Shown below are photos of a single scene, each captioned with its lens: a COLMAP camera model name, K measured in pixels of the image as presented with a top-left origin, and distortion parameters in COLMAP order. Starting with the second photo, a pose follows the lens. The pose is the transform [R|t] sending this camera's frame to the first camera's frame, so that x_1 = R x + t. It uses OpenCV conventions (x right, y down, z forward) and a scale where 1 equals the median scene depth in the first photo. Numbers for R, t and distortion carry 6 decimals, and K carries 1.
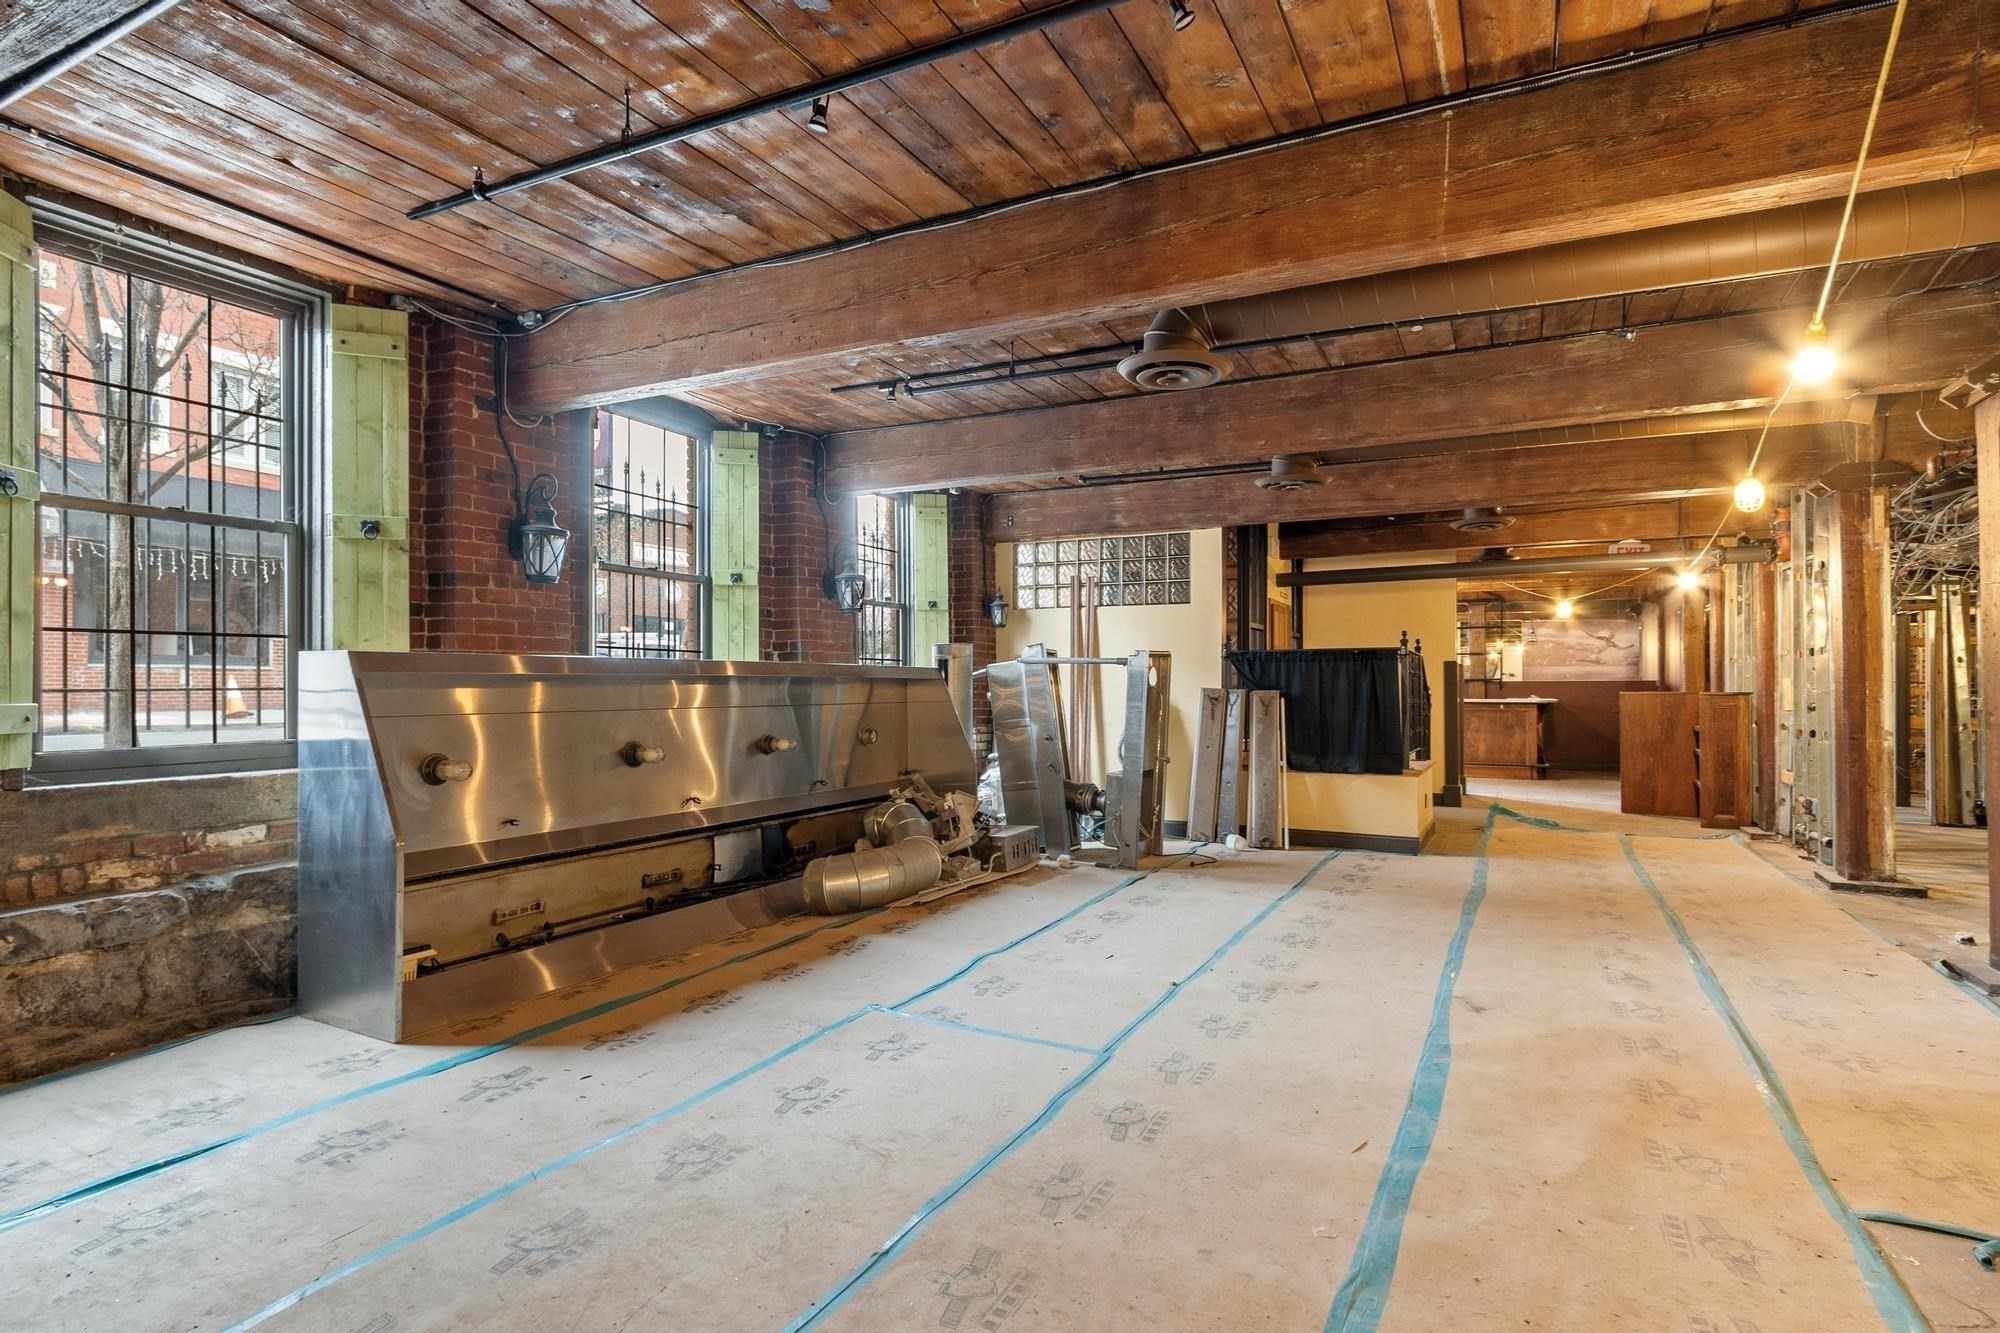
lens RADIAL K [[1037.2, 0, 1000.0], [0, 1037.2, 666.5], [0, 0, 1]] dist [-0.000116, -0.000096]
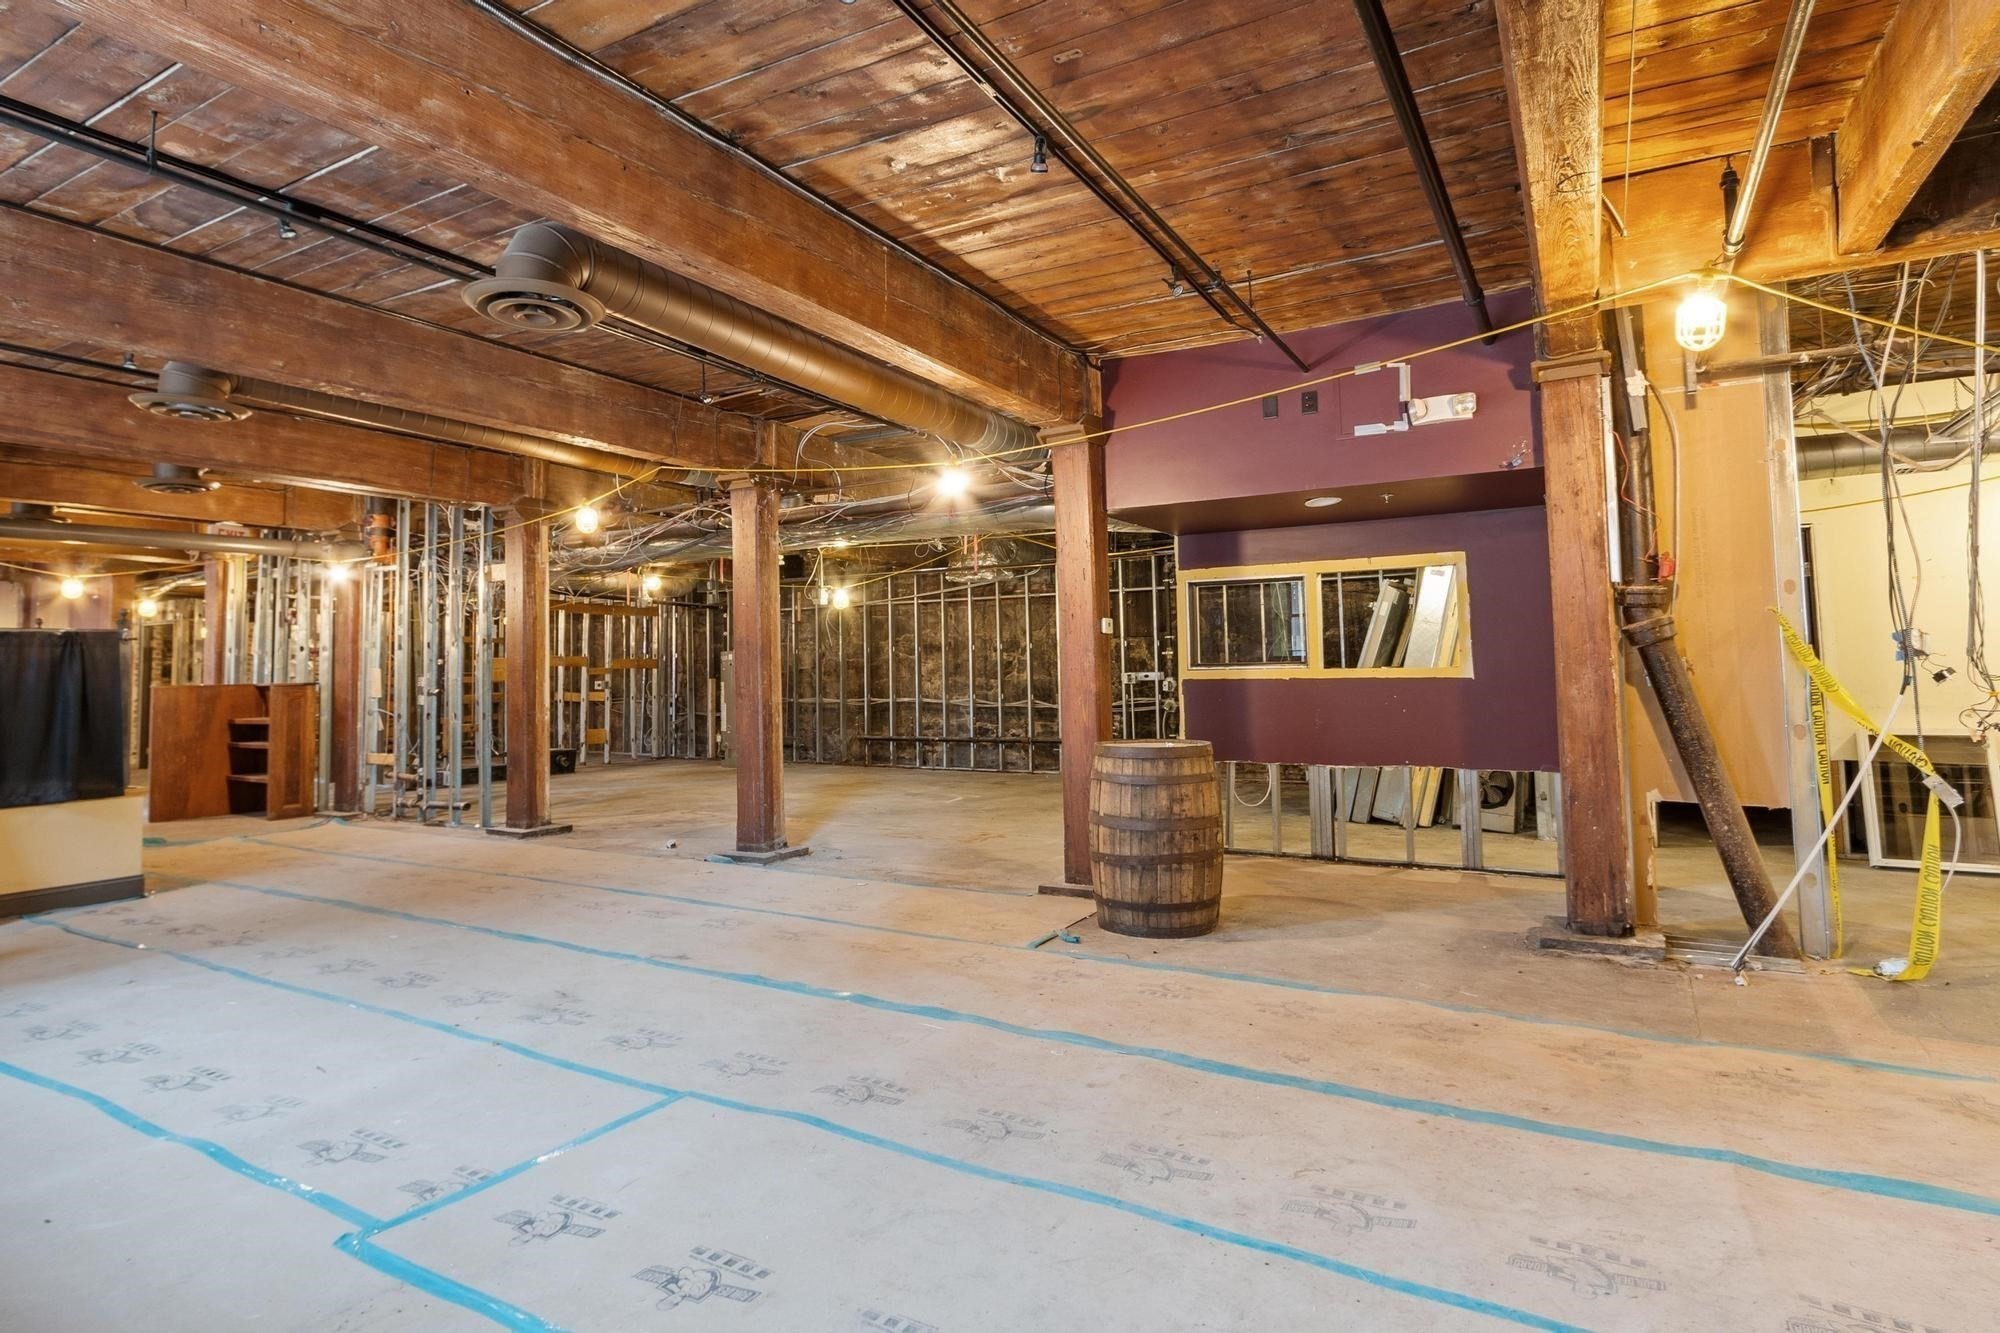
lens RADIAL K [[1041.5, 0, 997.6], [0, 1041.5, 593.4], [0, 0, 1]] dist [0.000652, 0.000176]
pose [[0.051738, 0.068144, 0.996333, -0.719459], [-0.003875, 0.997675, -0.068035, 0.010002], [-0.998653, -0.000340, 0.051882, 0.627803]]
